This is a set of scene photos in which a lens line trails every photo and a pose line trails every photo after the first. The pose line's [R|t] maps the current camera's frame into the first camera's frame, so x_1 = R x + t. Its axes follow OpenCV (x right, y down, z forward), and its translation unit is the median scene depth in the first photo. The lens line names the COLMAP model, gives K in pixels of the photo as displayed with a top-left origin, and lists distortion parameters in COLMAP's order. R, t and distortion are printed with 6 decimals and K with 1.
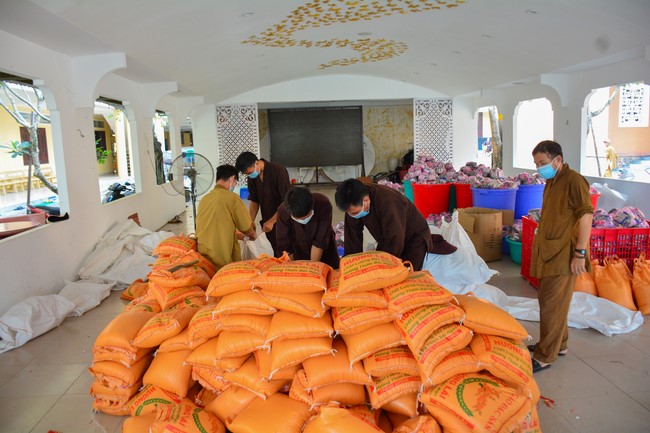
lens RADIAL K [[508.4, 0, 325.1], [0, 508.4, 214.6], [0, 0, 1]] dist [-0.016596, -0.001624]
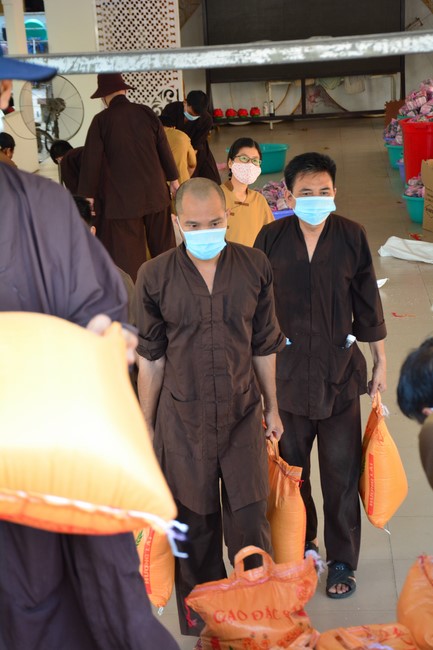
lens RADIAL K [[1553.2, 0, 217.3], [0, 1553.2, 325.0], [0, 0, 1]] dist [0.728056, 0.000000]
pose [[0.991513, 0.018709, -0.128652, 0.097119], [-0.008801, 0.996980, 0.077154, 0.019953], [0.129707, -0.075367, 0.988684, -0.478120]]
